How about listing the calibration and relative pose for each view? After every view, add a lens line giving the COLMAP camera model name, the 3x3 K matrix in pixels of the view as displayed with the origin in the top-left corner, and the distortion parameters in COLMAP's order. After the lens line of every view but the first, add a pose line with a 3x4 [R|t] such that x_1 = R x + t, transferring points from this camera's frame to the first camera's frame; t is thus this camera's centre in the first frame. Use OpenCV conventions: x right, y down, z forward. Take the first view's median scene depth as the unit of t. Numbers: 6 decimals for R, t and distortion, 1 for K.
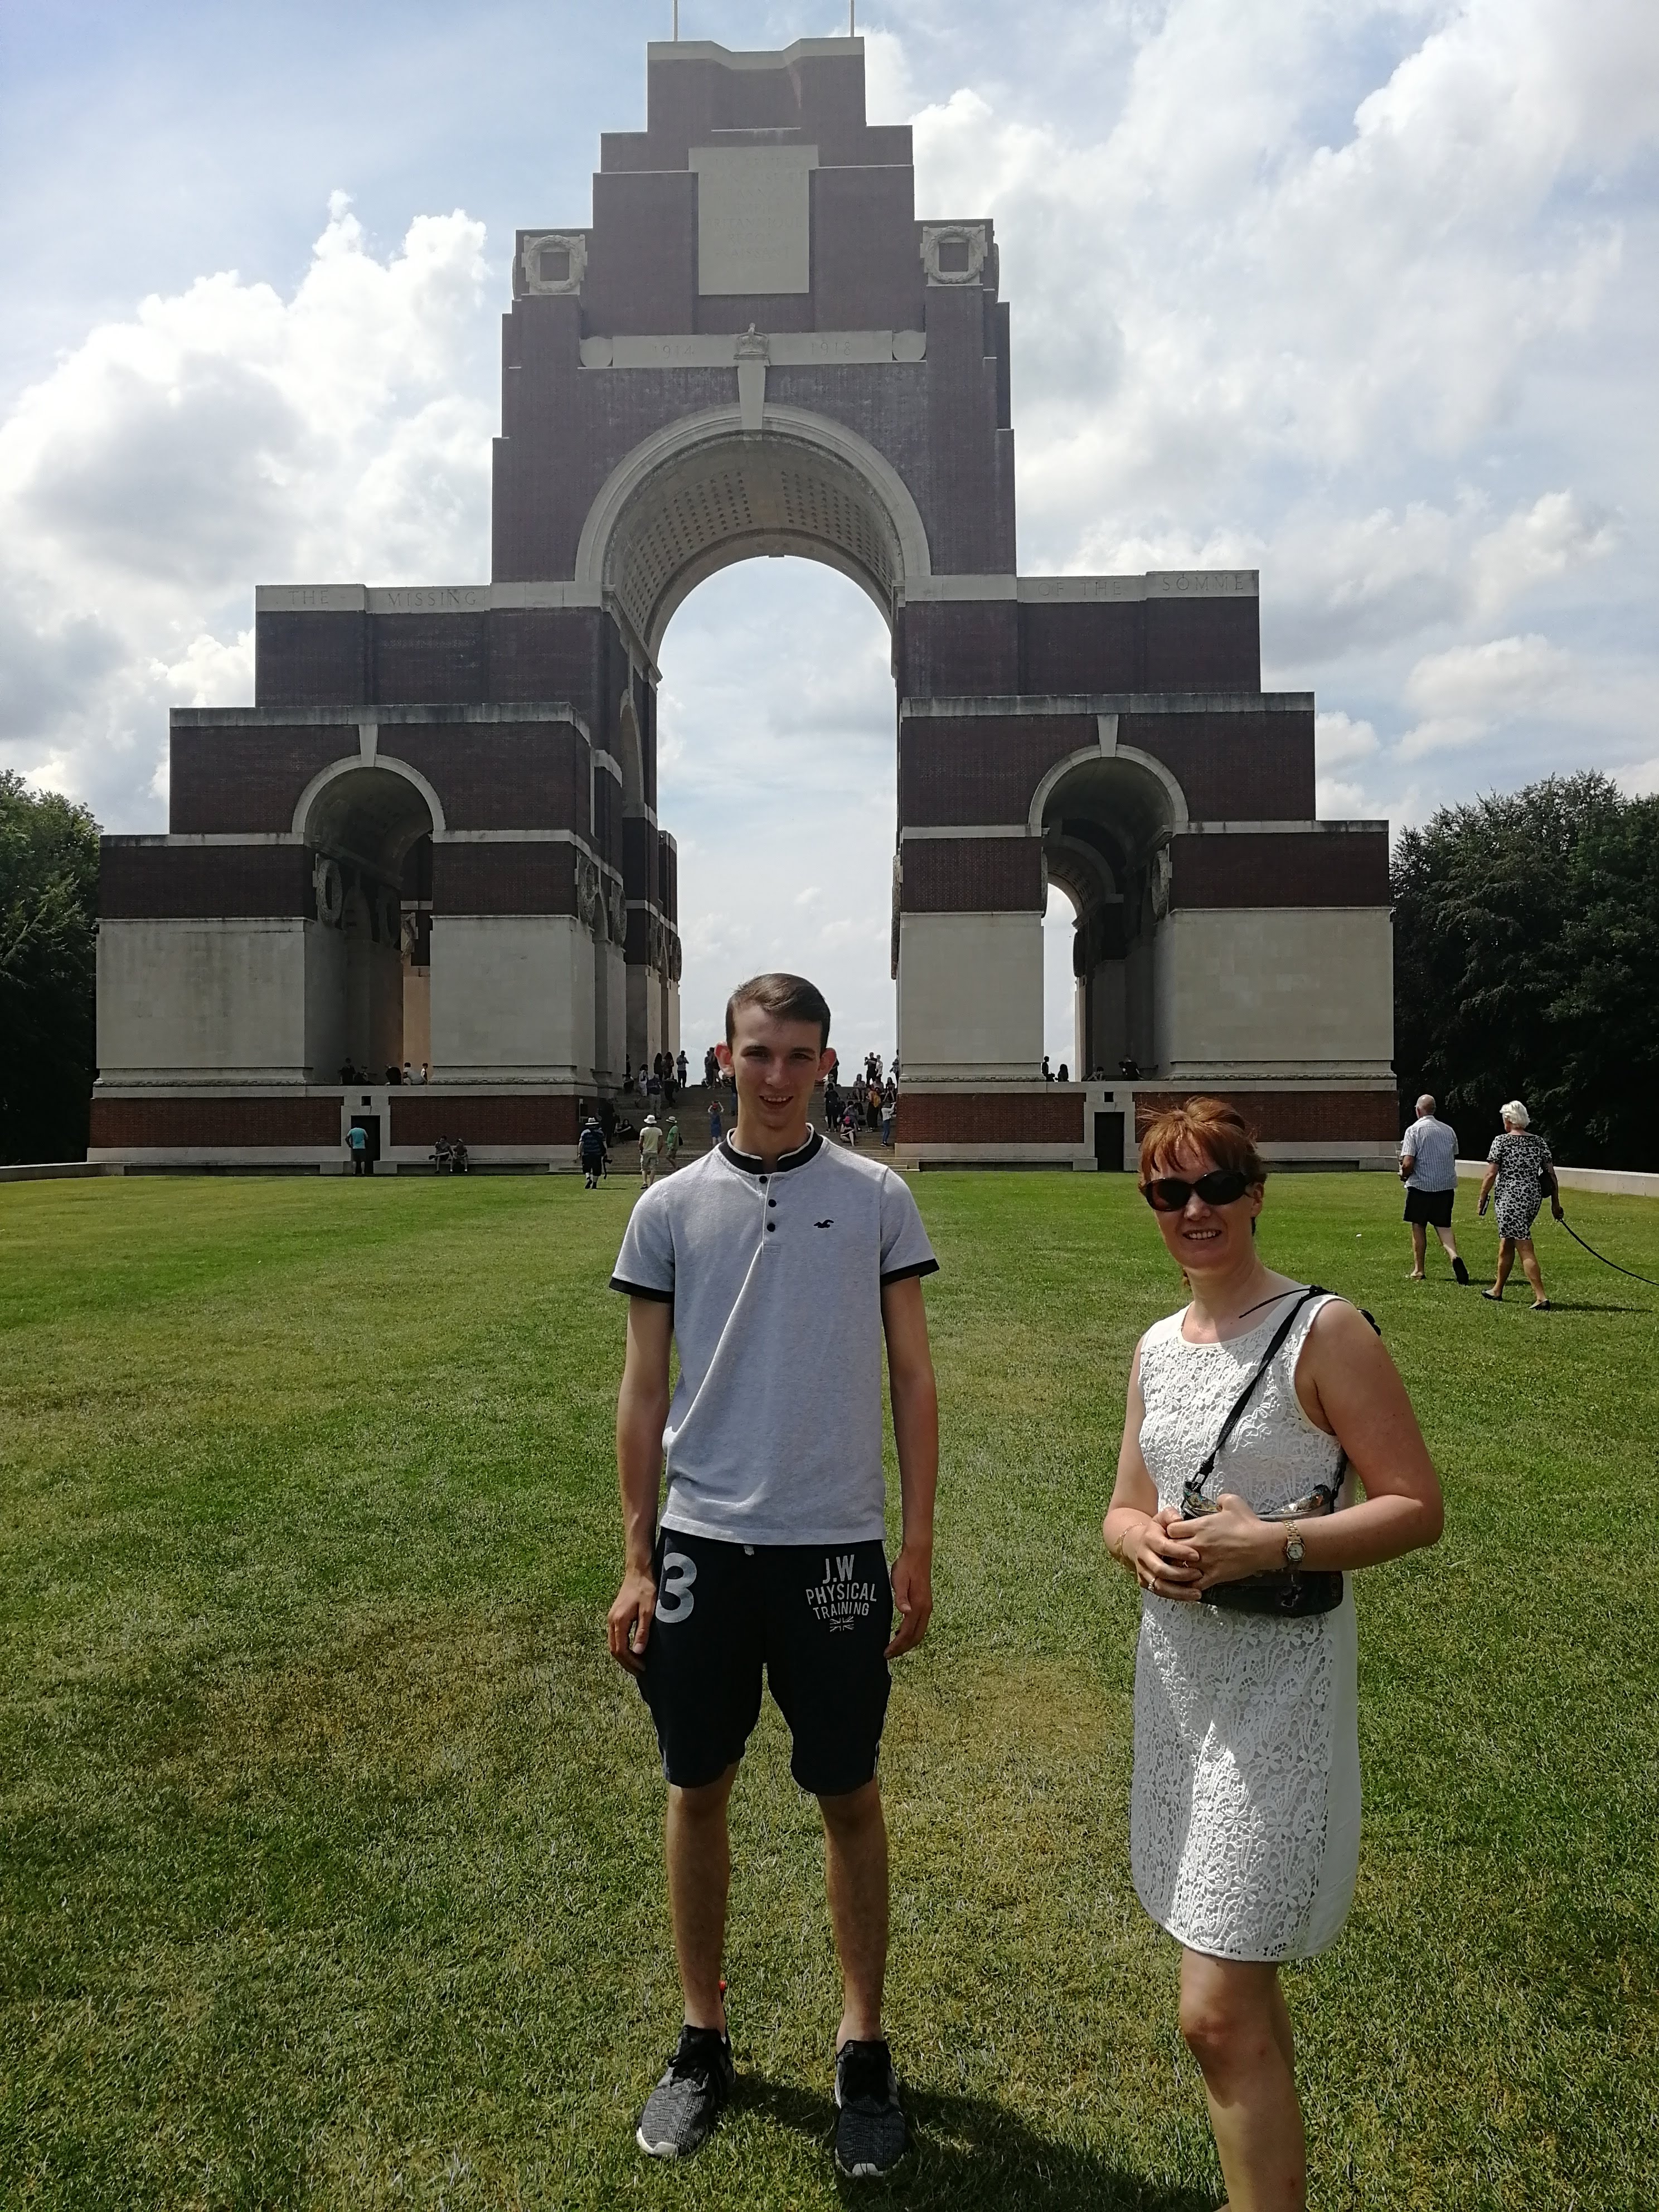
lens RADIAL K [[1926.5, 0, 838.5], [0, 1926.5, 1097.7], [0, 0, 1]] dist [-0.011895, 0.024289]
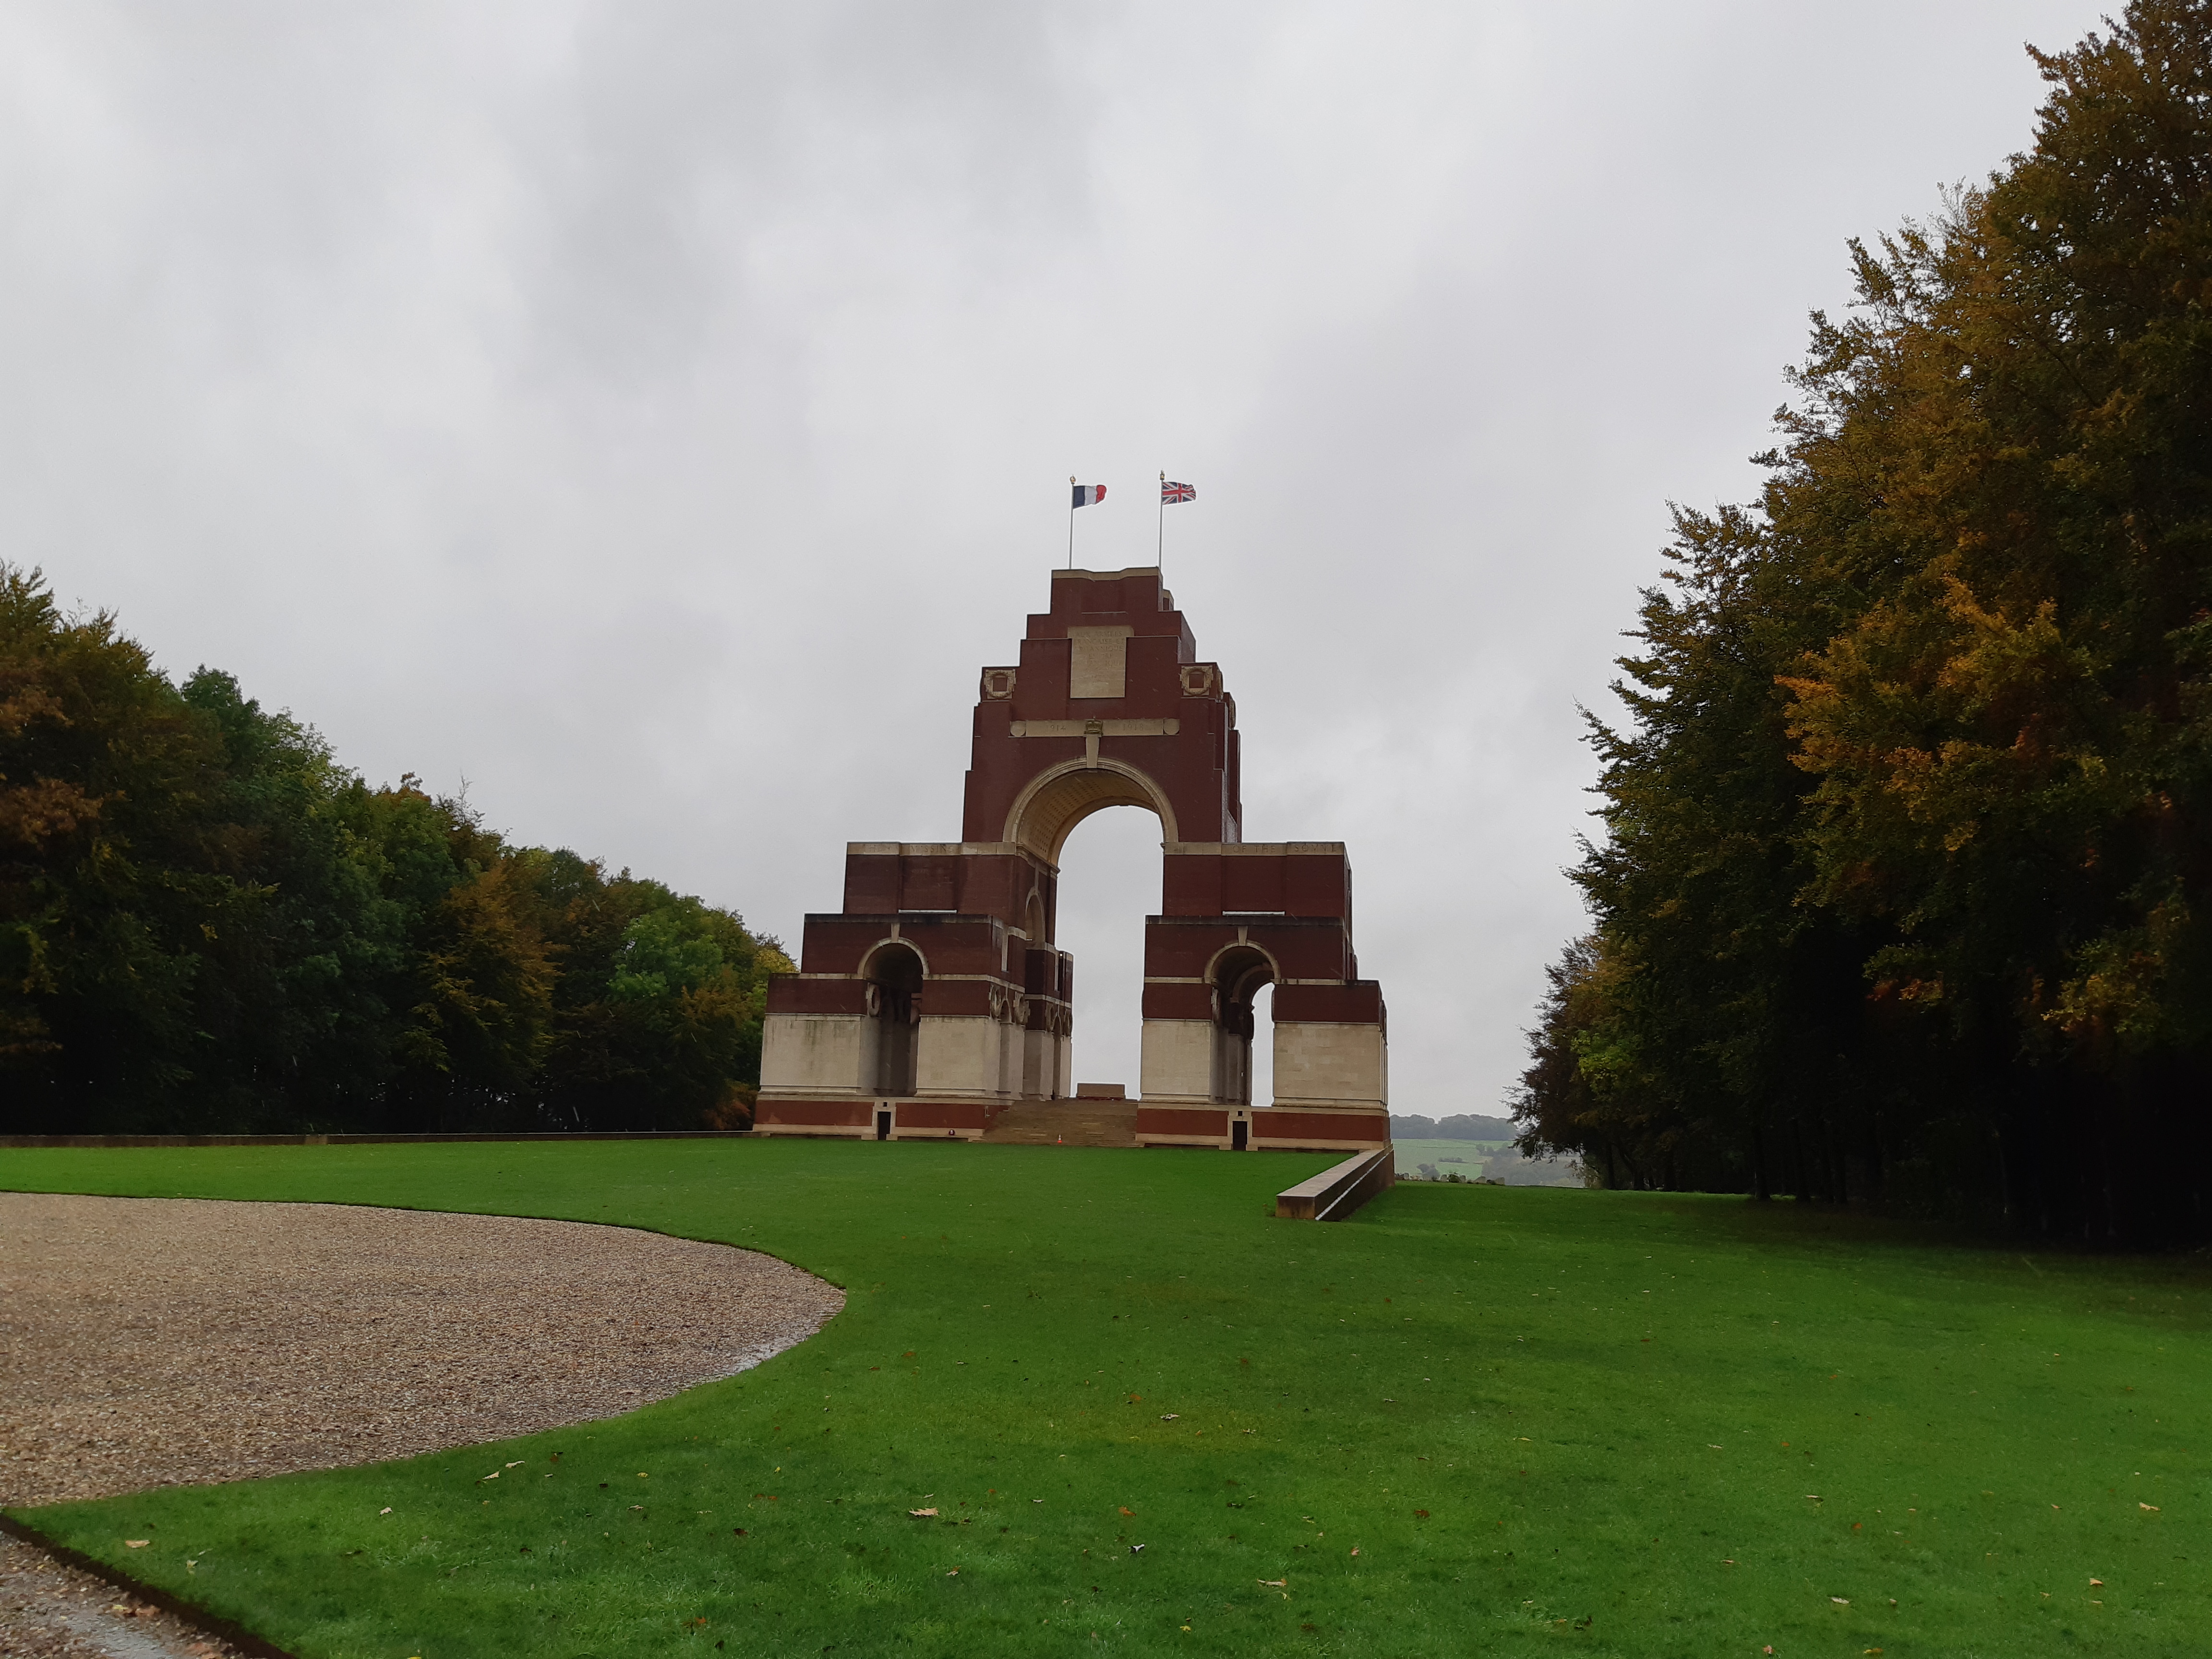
lens RADIAL K [[1740.2, 0, 1094.2], [0, 1740.2, 832.5], [0, 0, 1]] dist [0.073208, -0.000109]
pose [[0.989009, 0.006851, -0.147697, 0.221175], [-0.029498, 0.987987, -0.151695, -0.008244], [0.144884, 0.154384, 0.977330, -0.741288]]
